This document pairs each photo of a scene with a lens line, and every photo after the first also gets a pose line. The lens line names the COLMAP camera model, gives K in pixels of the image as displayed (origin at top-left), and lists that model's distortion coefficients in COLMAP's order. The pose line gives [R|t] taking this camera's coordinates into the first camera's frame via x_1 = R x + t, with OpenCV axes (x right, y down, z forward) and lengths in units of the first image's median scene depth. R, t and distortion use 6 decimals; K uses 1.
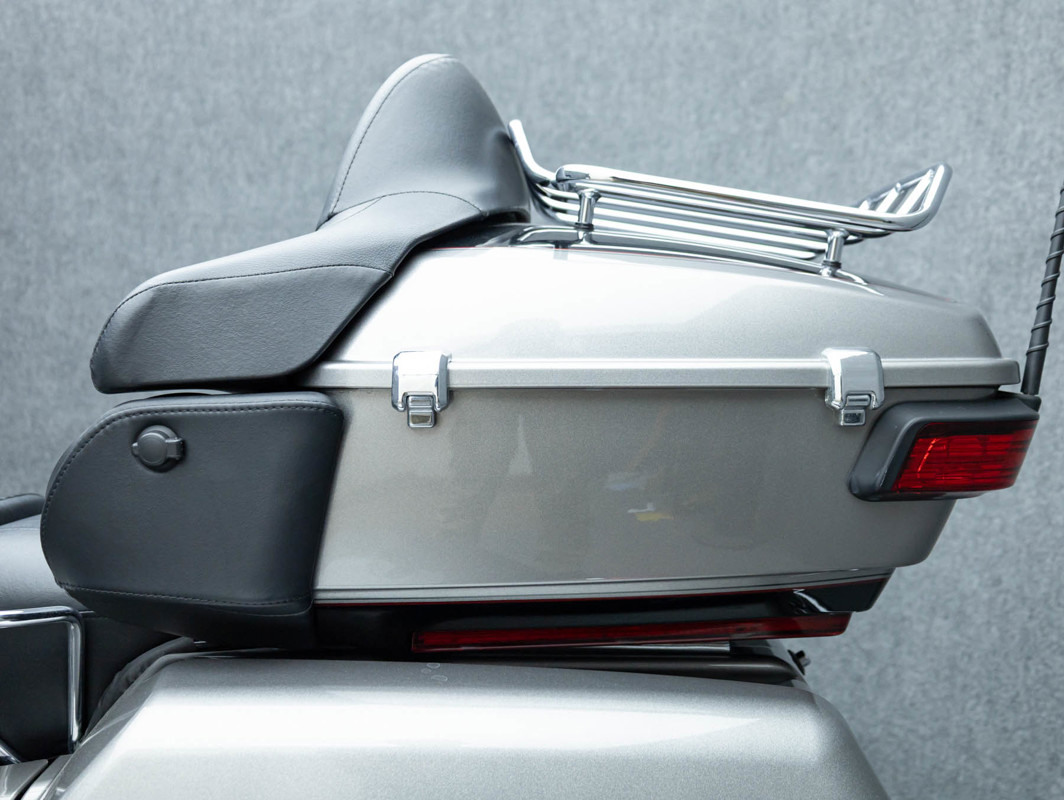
lens RADIAL K [[1231.5, 0, 525.5], [0, 1231.5, 414.1], [0, 0, 1]] dist [0.029534, 0.000000]
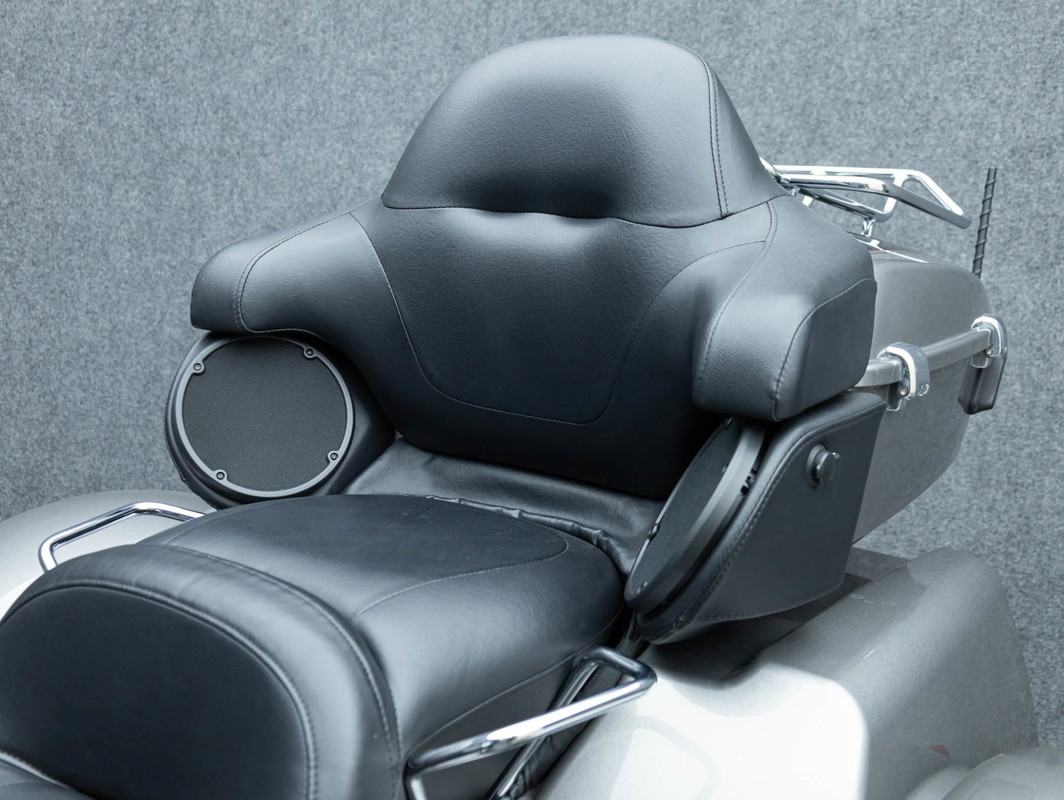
lens RADIAL K [[1231.5, 0, 553.2], [0, 1231.5, 406.8], [0, 0, 1]] dist [0.029534, 0.000000]
pose [[0.580809, -0.136578, 0.802500, -0.387137], [0.021028, 0.988013, 0.152932, -0.055961], [-0.813768, -0.071949, 0.576719, 0.170302]]
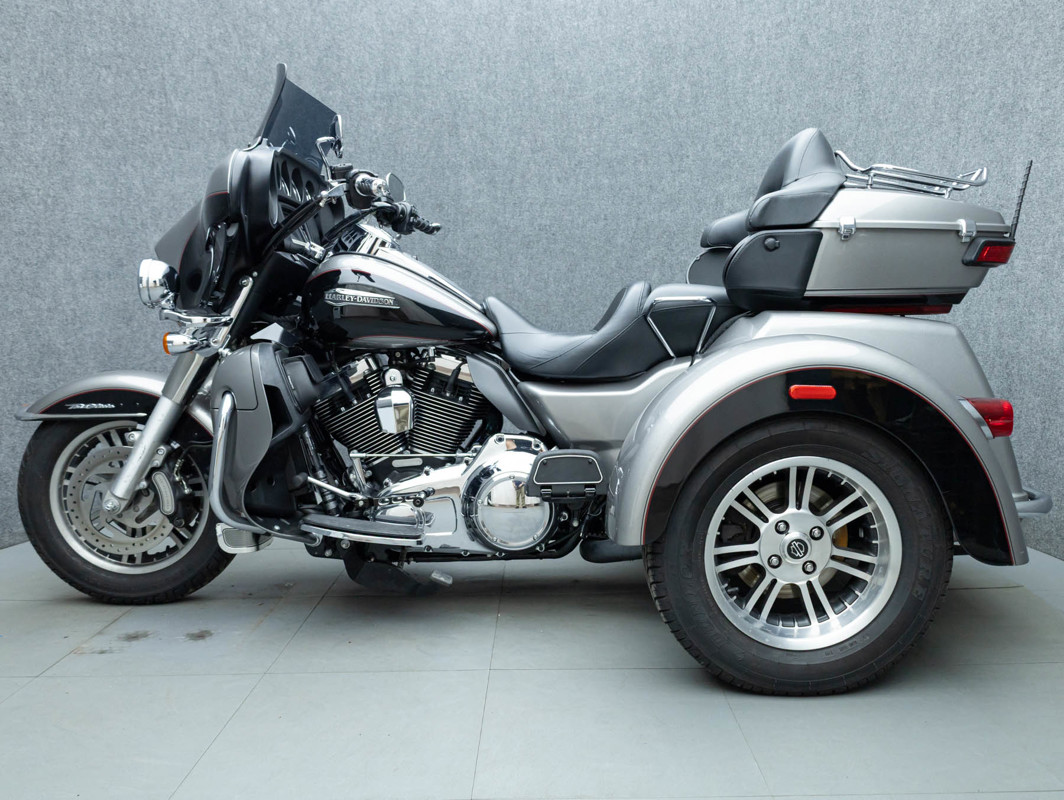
lens RADIAL K [[841.6, 0, 561.5], [0, 841.6, 404.5], [0, 0, 1]] dist [-0.004540, 0.024569]
pose [[0.998808, 0.004666, 0.048581, -0.303451], [-0.007248, 0.998563, 0.053101, 0.107586], [-0.048263, -0.053390, 0.997407, -0.409583]]
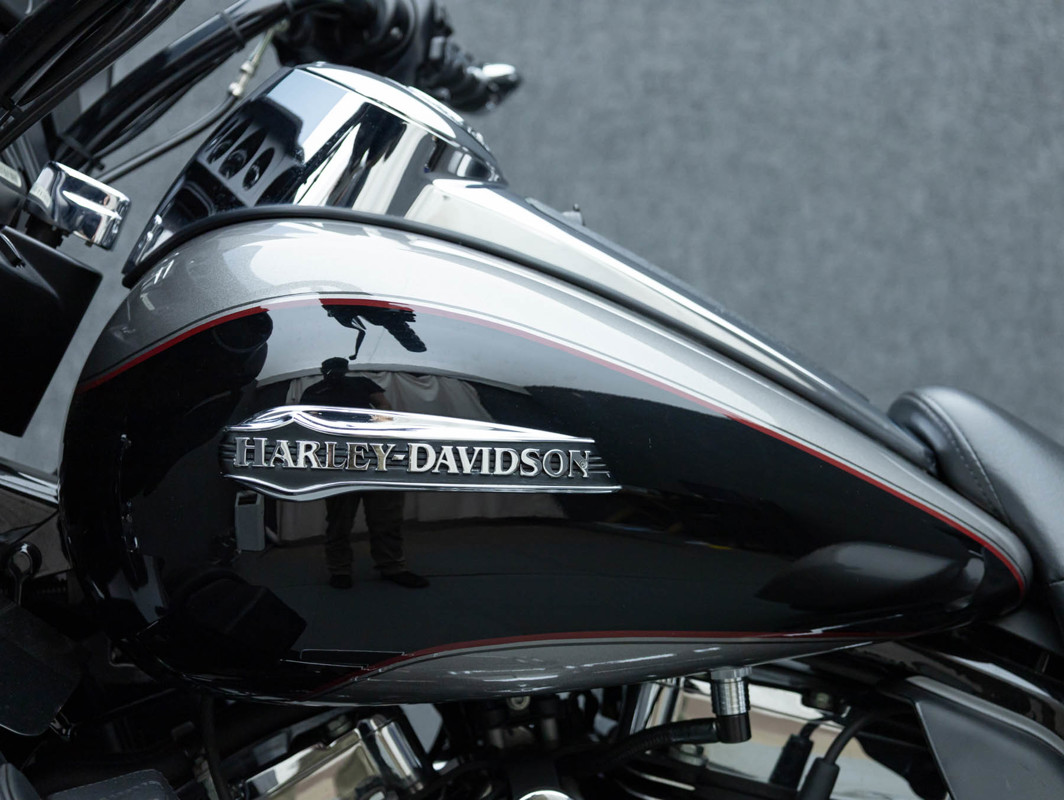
lens RADIAL K [[2267.8, 0, 541.9], [0, 2267.8, 405.4], [0, 0, 1]] dist [0.035351, 0.000000]
pose [[0.990703, -0.040431, 0.129900, -0.475249], [0.043225, 0.998889, -0.018762, 0.054421], [-0.128997, 0.024203, 0.991350, -0.024995]]
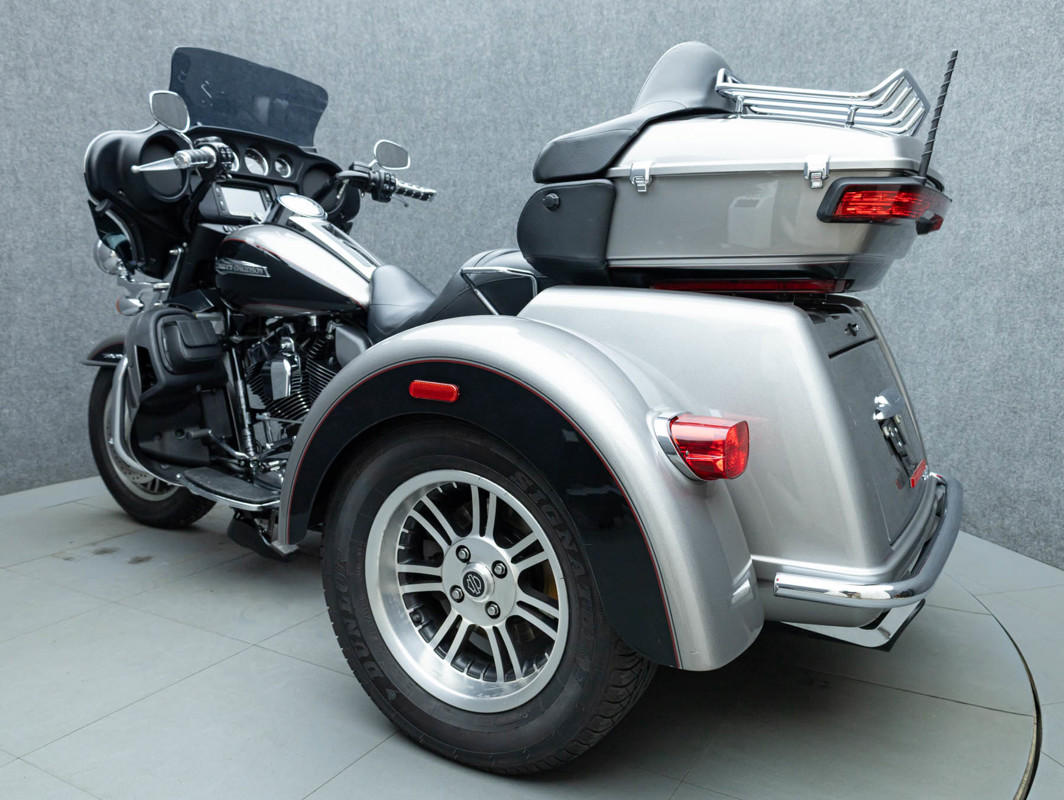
lens RADIAL K [[841.6, 0, 547.6], [0, 841.6, 401.2], [0, 0, 1]] dist [-0.004540, 0.024569]
pose [[0.959966, -0.019309, 0.279450, -0.411923], [-0.004749, 0.996356, 0.085160, 0.106039], [-0.280076, -0.083077, 0.956376, -0.382433]]
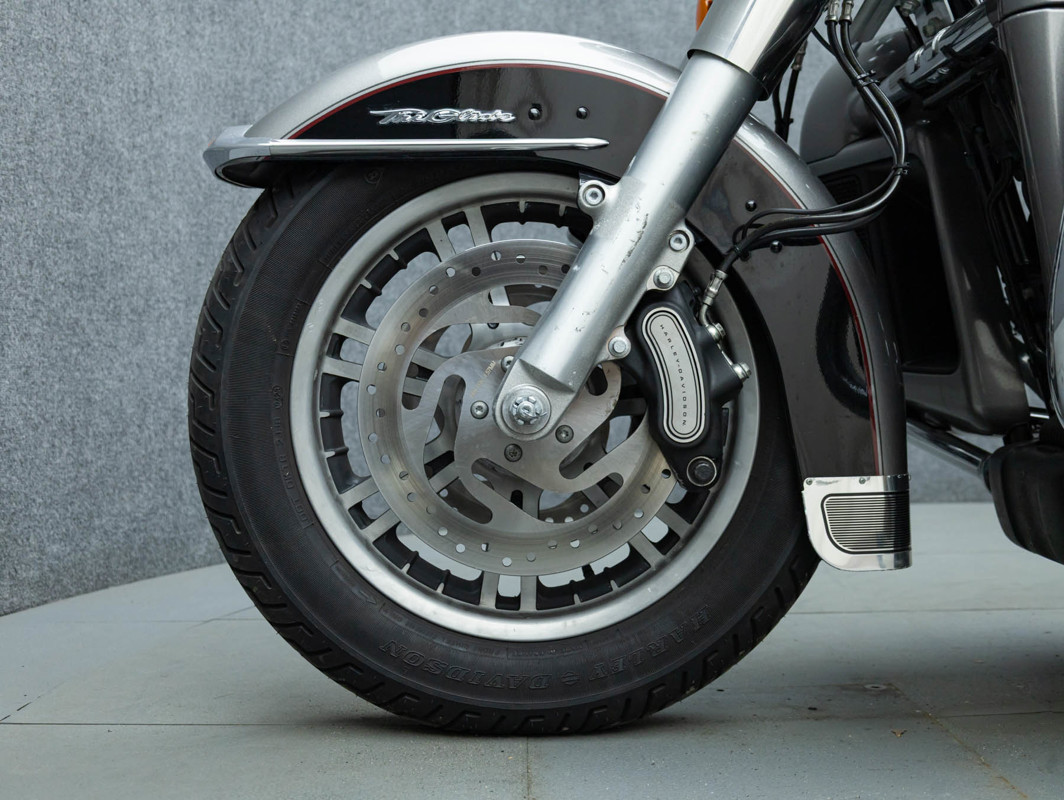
lens RADIAL K [[1231.5, 0, 549.2], [0, 1231.5, 397.4], [0, 0, 1]] dist [0.029534, 0.000000]
pose [[0.999037, 0.008127, 0.043122, -0.694754], [-0.006669, 0.999404, -0.033856, 0.255990], [-0.043372, 0.033536, 0.998496, 0.026846]]
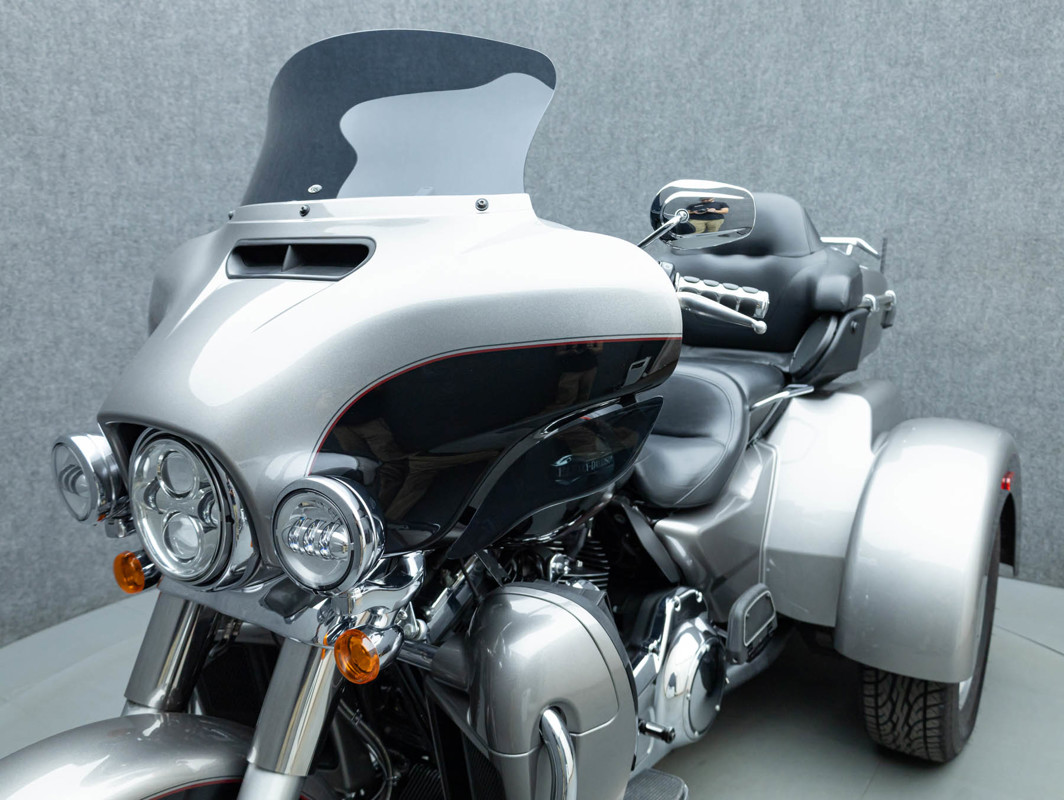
lens RADIAL K [[877.0, 0, 569.7], [0, 877.0, 410.6], [0, 0, 1]] dist [-0.049306, 0.013553]
pose [[0.538741, -0.147875, 0.829392, -0.838932], [0.047218, 0.988227, 0.145523, -0.039555], [-0.841147, -0.039237, 0.539381, 0.099841]]
